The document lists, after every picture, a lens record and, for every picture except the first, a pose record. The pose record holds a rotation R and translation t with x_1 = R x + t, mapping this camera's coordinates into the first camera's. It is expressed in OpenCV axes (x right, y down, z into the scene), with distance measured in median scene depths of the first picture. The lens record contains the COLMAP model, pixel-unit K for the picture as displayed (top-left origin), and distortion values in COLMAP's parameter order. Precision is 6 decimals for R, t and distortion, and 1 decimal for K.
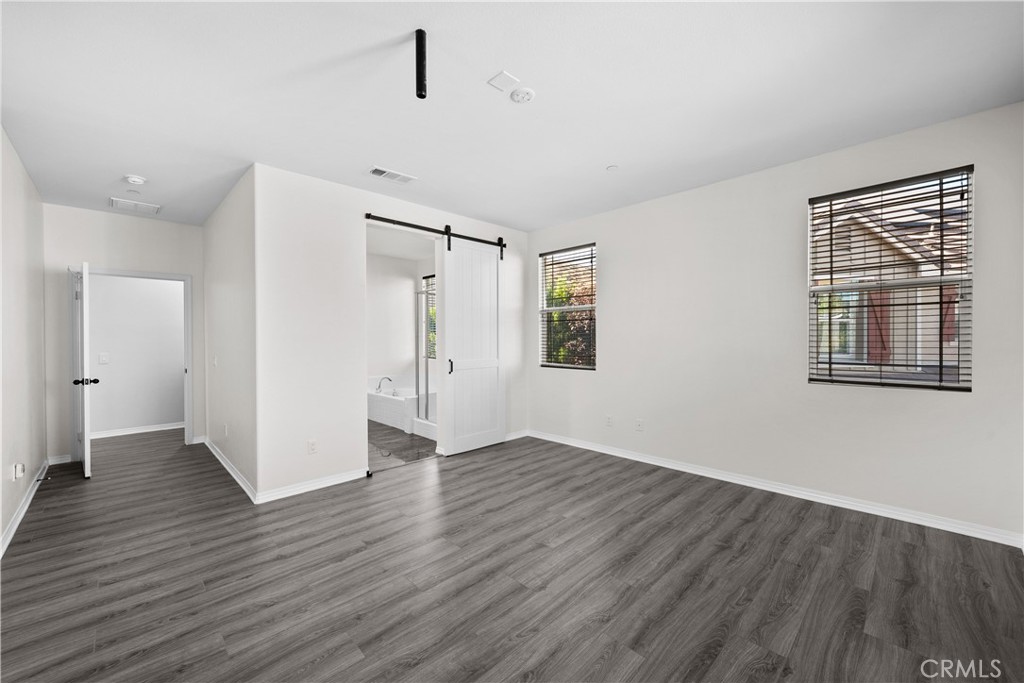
lens RADIAL K [[405.7, 0, 512.0], [0, 405.7, 341.5], [0, 0, 1]] dist [-0.002636, -0.000373]
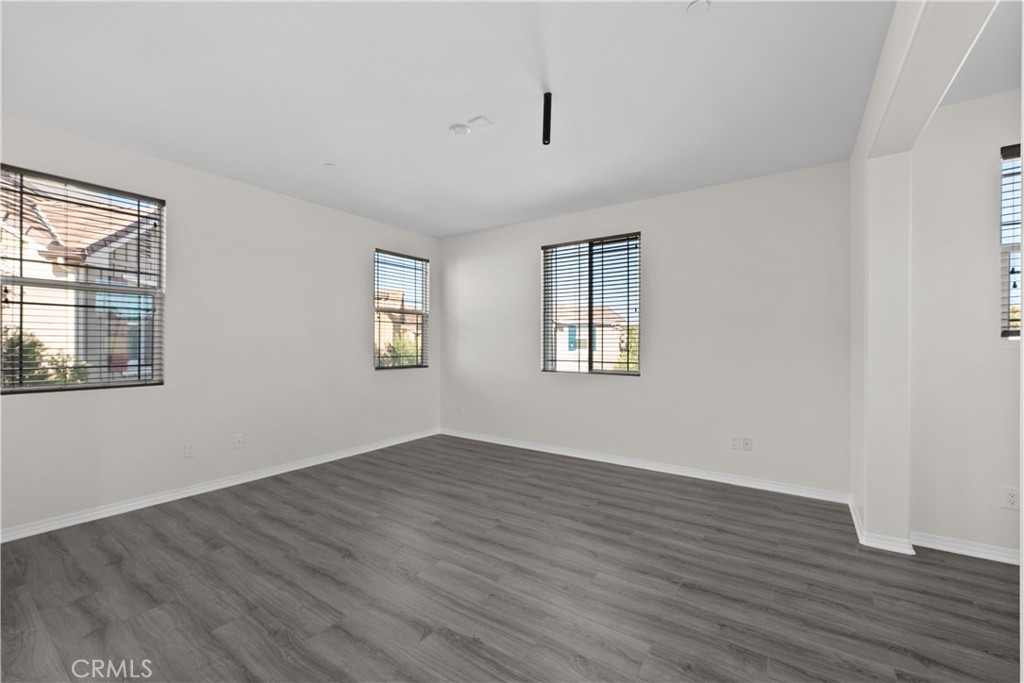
lens RADIAL K [[405.7, 0, 512.0], [0, 405.7, 341.5], [0, 0, 1]] dist [-0.002636, -0.000373]
pose [[-0.181289, 0.012387, 0.983352, -0.856951], [0.008352, 0.999904, -0.011055, 0.012895], [-0.983394, 0.006209, -0.181375, 0.794499]]
